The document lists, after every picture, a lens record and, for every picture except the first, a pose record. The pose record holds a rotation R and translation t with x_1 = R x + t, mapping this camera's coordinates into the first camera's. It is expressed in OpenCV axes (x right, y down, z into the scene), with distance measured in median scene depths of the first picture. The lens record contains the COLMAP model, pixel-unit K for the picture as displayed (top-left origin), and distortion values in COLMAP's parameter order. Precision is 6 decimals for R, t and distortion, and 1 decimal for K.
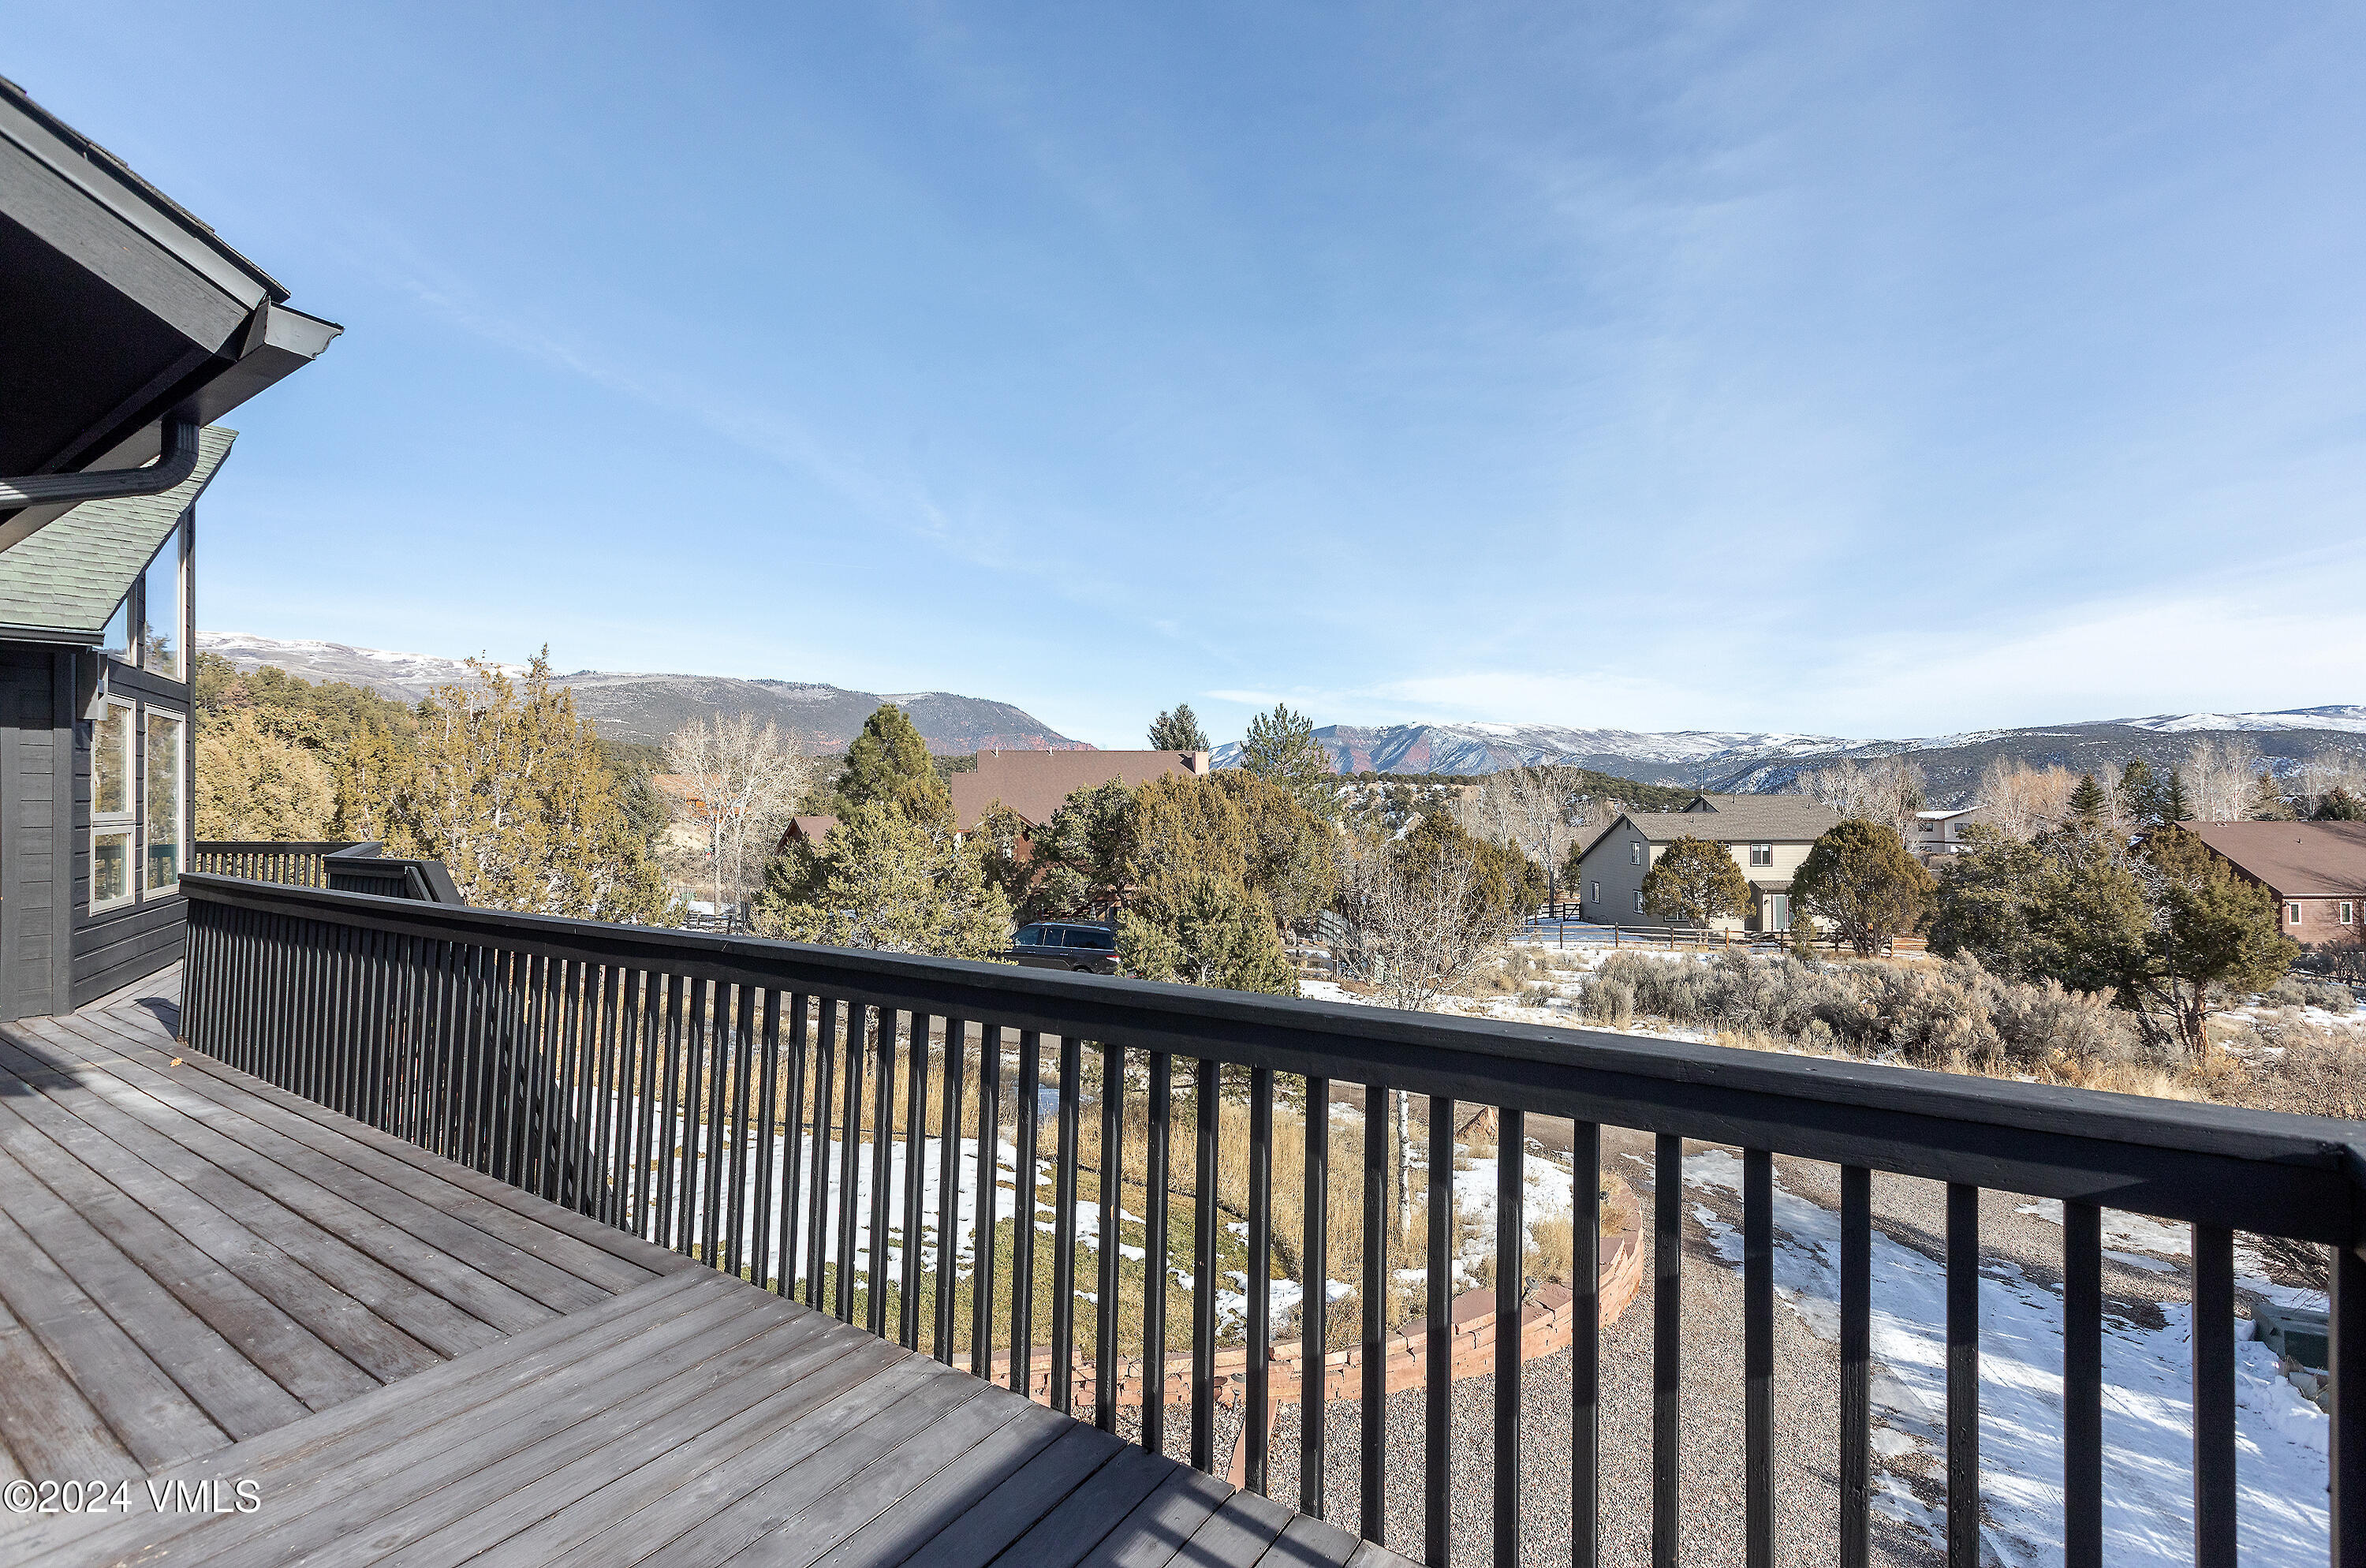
lens RADIAL K [[1051.0, 0, 1190.3], [0, 1051.0, 785.9], [0, 0, 1]] dist [-0.000463, -0.000327]
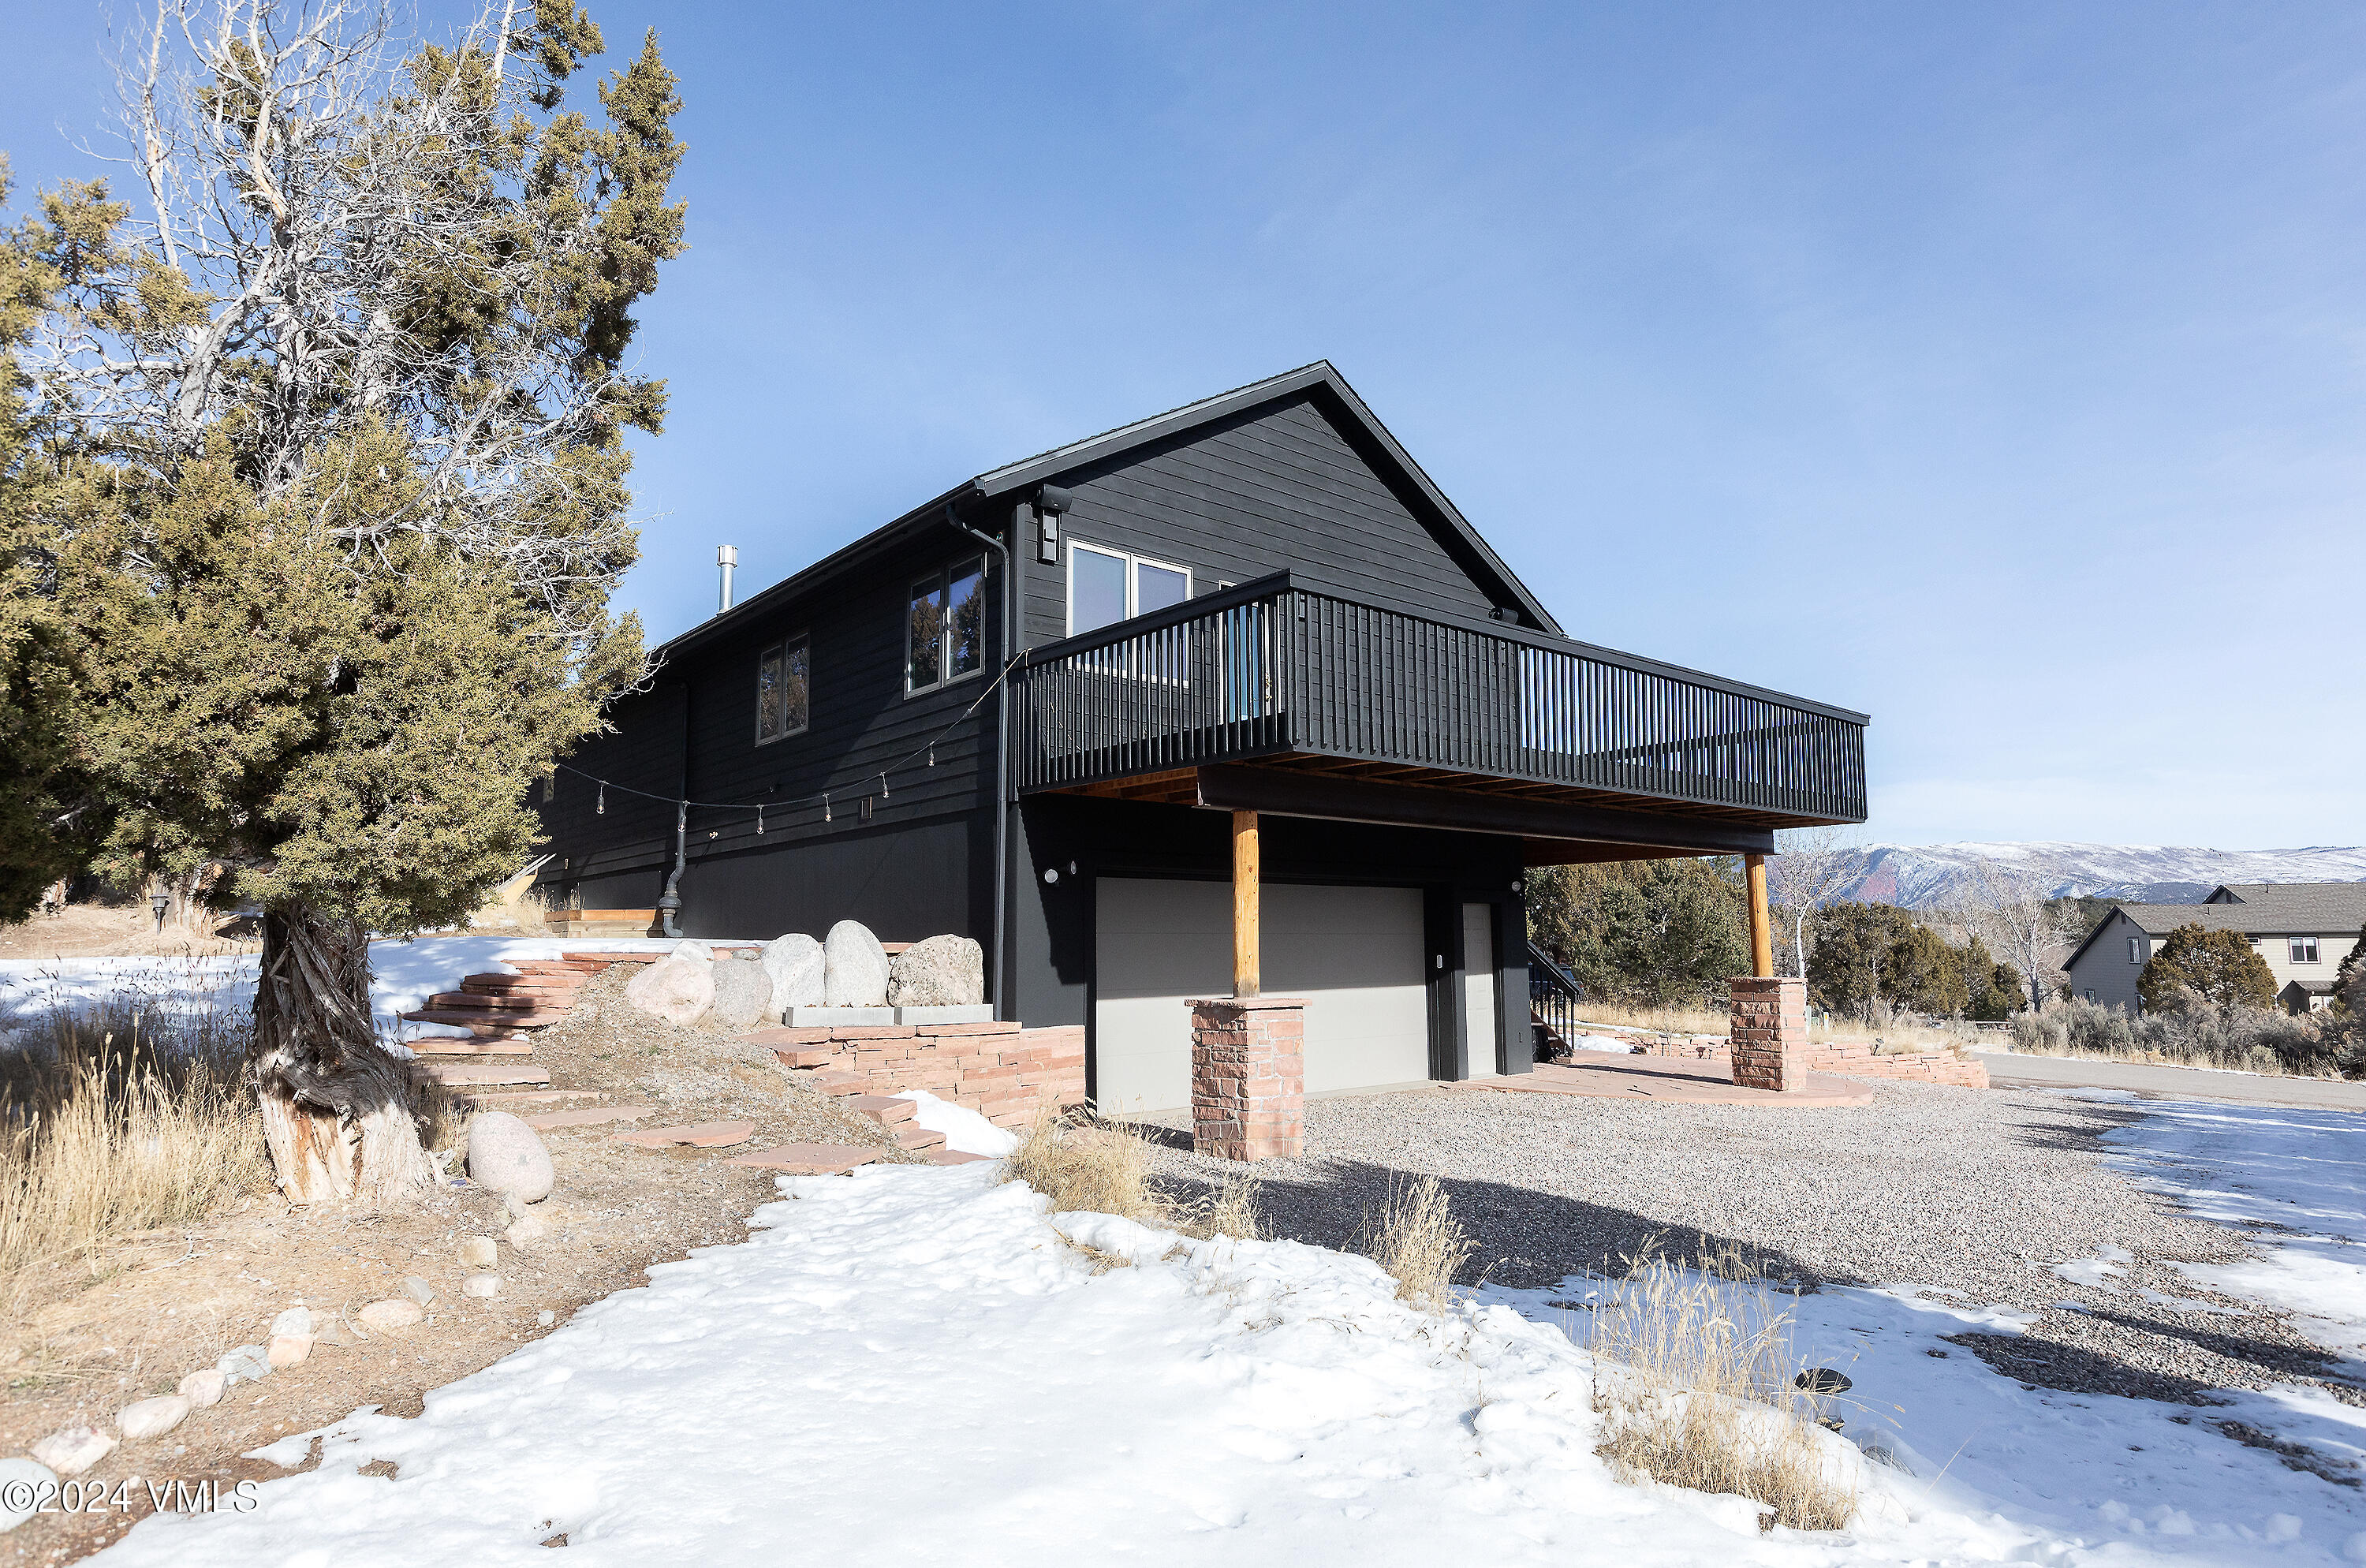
lens RADIAL K [[1277.5, 0, 1183.0], [0, 1277.5, 784.0], [0, 0, 1]] dist [-0.002381, -0.001058]
pose [[0.959743, -0.038939, -0.278167, -0.035797], [0.006308, 0.993082, -0.117254, 0.051040], [0.280808, 0.110779, 0.953349, -0.267712]]
